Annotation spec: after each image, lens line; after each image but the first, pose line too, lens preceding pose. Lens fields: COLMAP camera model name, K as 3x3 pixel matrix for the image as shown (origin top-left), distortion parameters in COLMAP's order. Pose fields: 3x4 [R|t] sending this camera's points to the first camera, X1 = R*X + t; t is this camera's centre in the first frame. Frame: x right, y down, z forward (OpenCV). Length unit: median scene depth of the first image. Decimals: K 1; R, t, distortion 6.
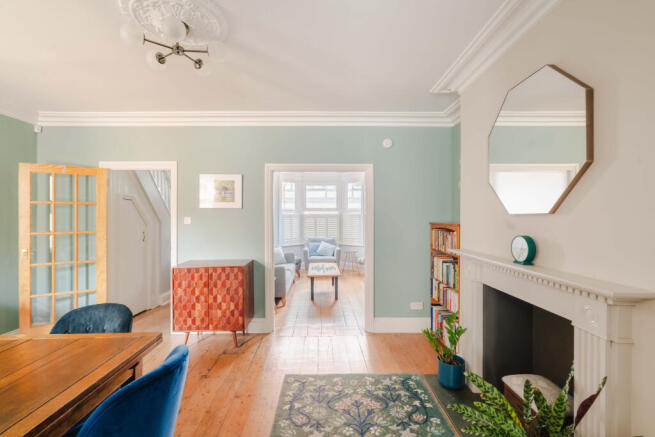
lens RADIAL K [[295.8, 0, 331.4], [0, 295.8, 215.8], [0, 0, 1]] dist [0.002101, 0.000018]
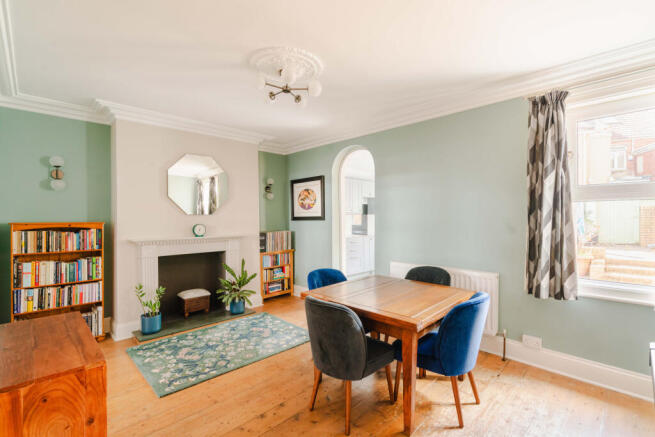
lens RADIAL K [[295.8, 0, 326.0], [0, 295.8, 219.7], [0, 0, 1]] dist [0.002101, 0.000018]
pose [[-0.678472, 0.002080, 0.734623, -1.293983], [0.008680, 0.999949, 0.005185, 0.026267], [-0.734575, 0.009895, -0.678456, 1.419962]]
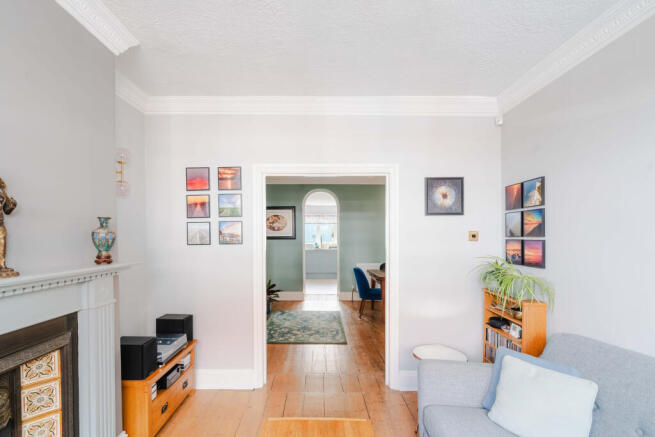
lens RADIAL K [[295.8, 0, 318.5], [0, 295.8, 240.8], [0, 0, 1]] dist [0.002101, 0.000018]
pose [[-0.999073, -0.004907, 0.042762, -0.090100], [-0.004053, 0.999791, 0.020027, -0.003334], [-0.042852, 0.019835, -0.998885, 2.867267]]
